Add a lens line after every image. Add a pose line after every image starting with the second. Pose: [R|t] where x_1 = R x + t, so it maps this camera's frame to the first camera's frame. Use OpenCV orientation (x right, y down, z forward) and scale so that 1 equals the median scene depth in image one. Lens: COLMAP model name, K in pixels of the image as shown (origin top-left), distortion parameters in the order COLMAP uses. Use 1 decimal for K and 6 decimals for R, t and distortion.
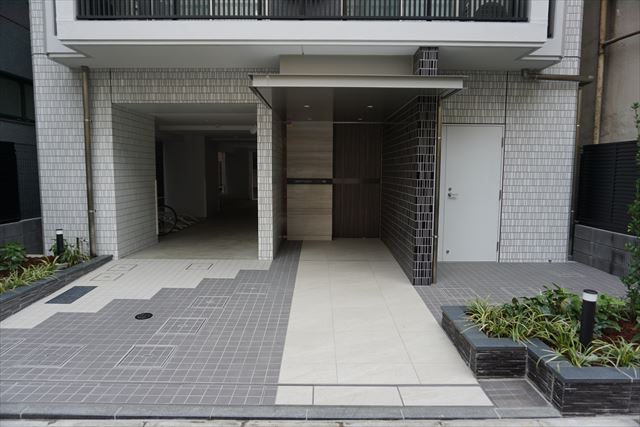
lens RADIAL K [[427.6, 0, 320.0], [0, 427.6, 213.5], [0, 0, 1]] dist [-0.026453, 0.002636]
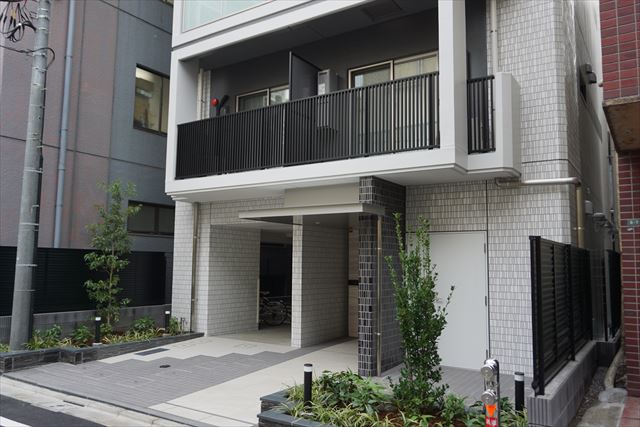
lens RADIAL K [[521.2, 0, 320.0], [0, 521.2, 213.5], [0, 0, 1]] dist [-0.012634, -0.001582]
pose [[0.830181, -0.049740, -0.555271, 0.800987], [-0.062422, 0.981455, -0.181243, -0.000024], [0.553989, 0.185125, 0.811680, -0.239957]]
